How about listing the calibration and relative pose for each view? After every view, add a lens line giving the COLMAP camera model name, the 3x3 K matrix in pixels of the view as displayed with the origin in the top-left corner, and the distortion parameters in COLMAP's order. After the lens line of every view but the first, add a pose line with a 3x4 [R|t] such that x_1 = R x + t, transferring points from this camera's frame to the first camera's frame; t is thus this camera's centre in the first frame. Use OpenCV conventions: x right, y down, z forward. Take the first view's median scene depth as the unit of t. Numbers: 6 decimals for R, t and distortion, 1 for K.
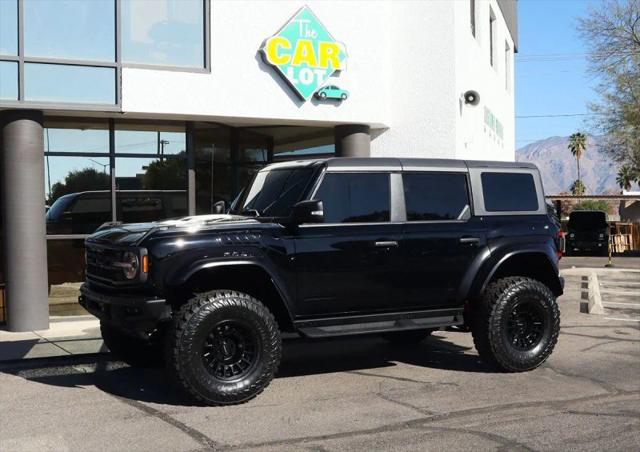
lens RADIAL K [[954.6, 0, 320.0], [0, 954.6, 226.0], [0, 0, 1]] dist [-0.162649, -0.019072]
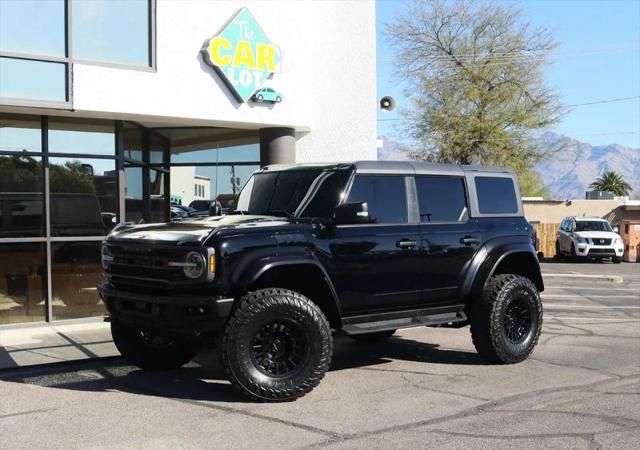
lens RADIAL K [[996.0, 0, 278.4], [0, 996.0, 245.1], [0, 0, 1]] dist [-0.177720, -0.009505]
pose [[0.978494, -0.002586, 0.206258, -0.212242], [-0.000158, 0.999912, 0.013286, 0.004113], [-0.206274, -0.013033, 0.978407, -0.027672]]
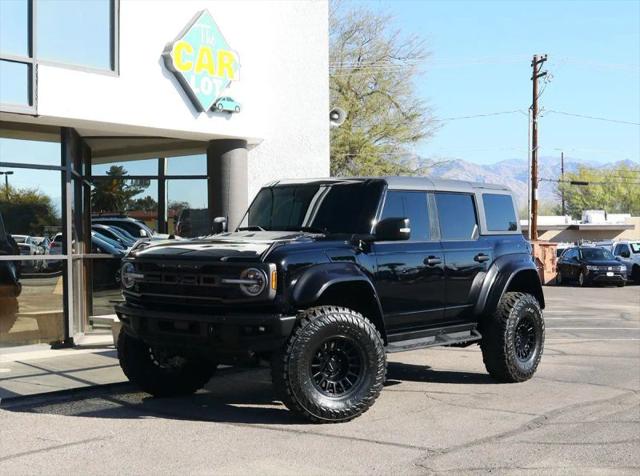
lens RADIAL K [[1112.3, 0, 320.0], [0, 1112.3, 238.0], [0, 0, 1]] dist [-0.182623, 0.130476]
pose [[0.912424, 0.007221, 0.409181, -0.386117], [-0.001013, 0.999881, -0.015386, 0.008971], [-0.409244, 0.013624, 0.912323, -0.034902]]
